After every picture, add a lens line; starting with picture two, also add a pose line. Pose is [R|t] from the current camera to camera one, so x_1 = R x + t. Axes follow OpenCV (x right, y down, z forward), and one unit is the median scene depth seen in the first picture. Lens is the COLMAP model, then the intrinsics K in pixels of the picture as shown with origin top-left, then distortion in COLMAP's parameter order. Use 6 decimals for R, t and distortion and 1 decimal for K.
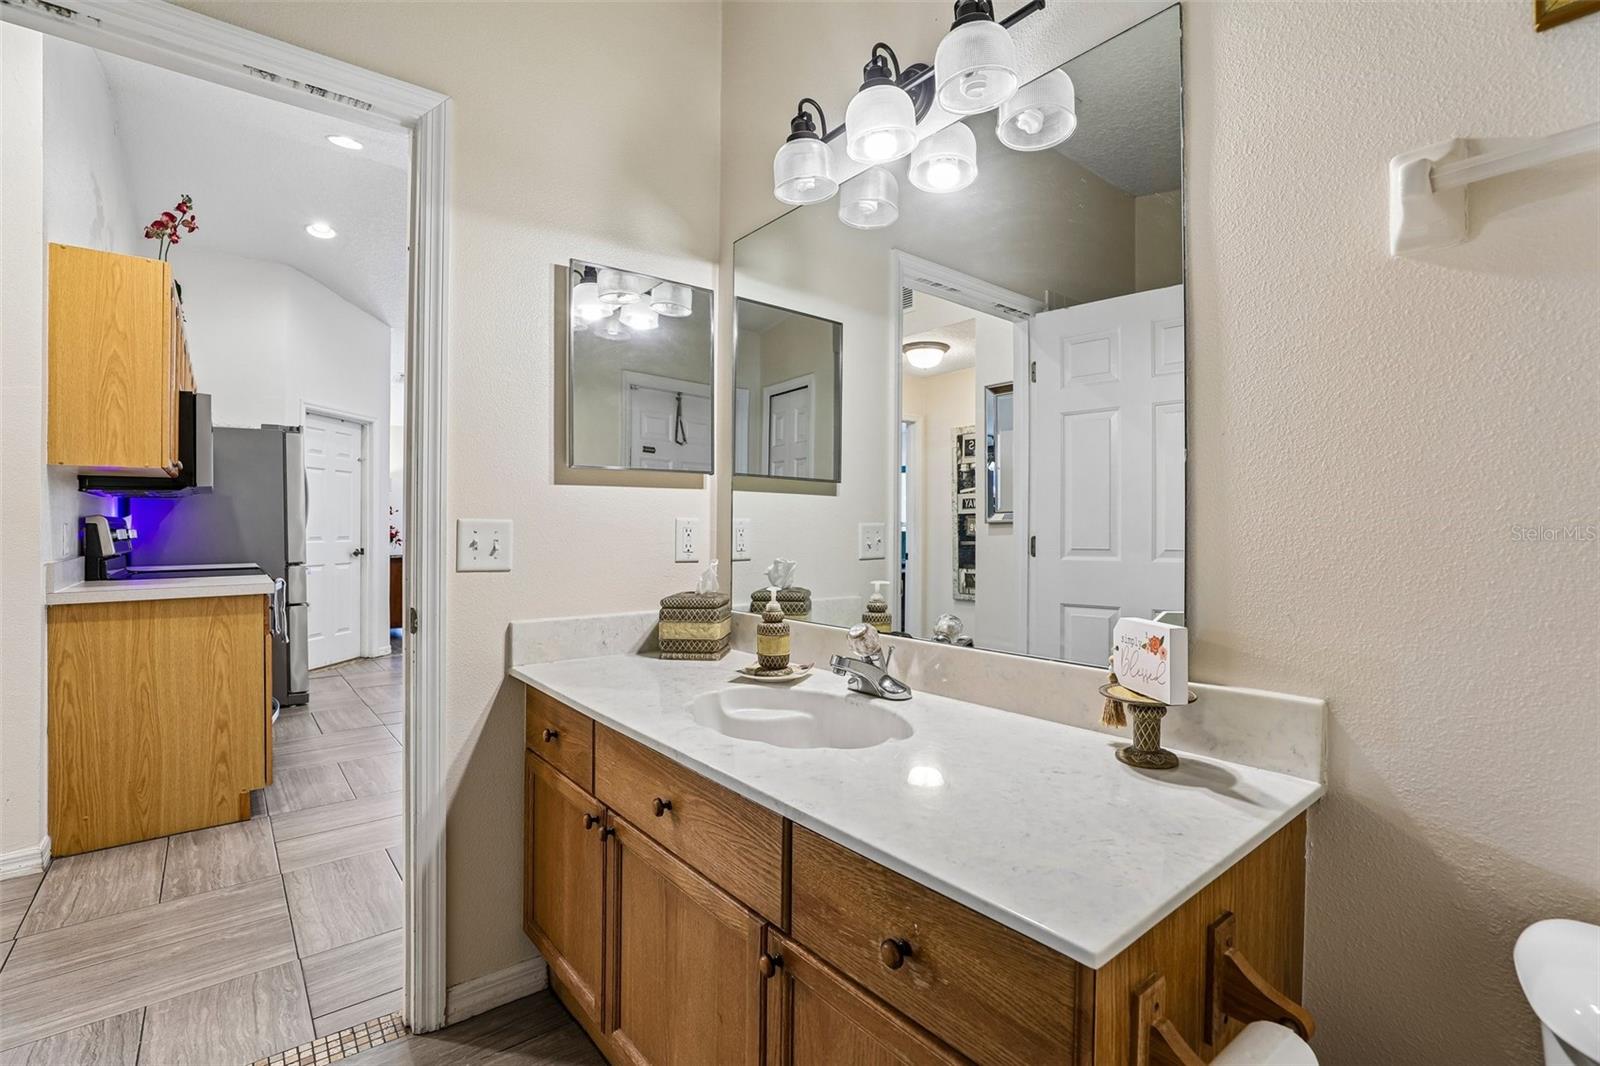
lens RADIAL K [[728.7, 0, 804.5], [0, 728.7, 528.2], [0, 0, 1]] dist [-0.021315, 0.000637]
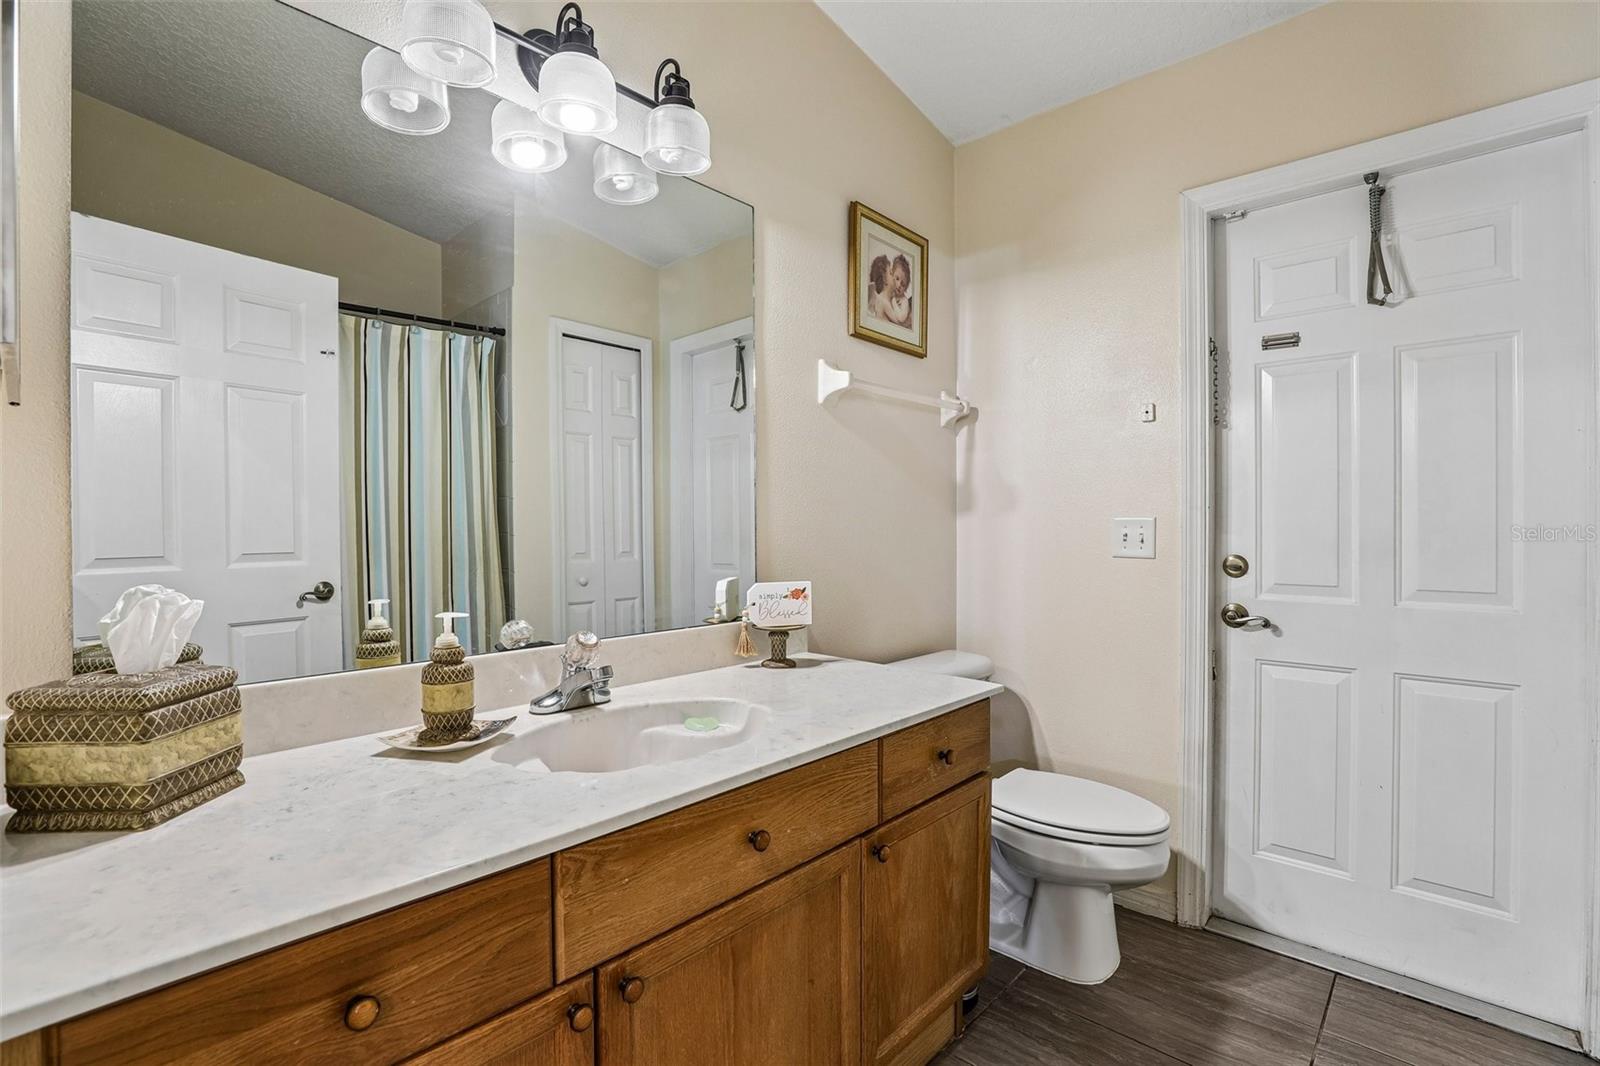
lens RADIAL K [[728.7, 0, 803.2], [0, 728.7, 537.1], [0, 0, 1]] dist [-0.021315, 0.000637]
pose [[-0.149932, -0.011386, 0.988631, -1.104143], [0.002826, 0.999925, 0.011945, 0.003427], [-0.988692, 0.004585, -0.149889, 1.103991]]
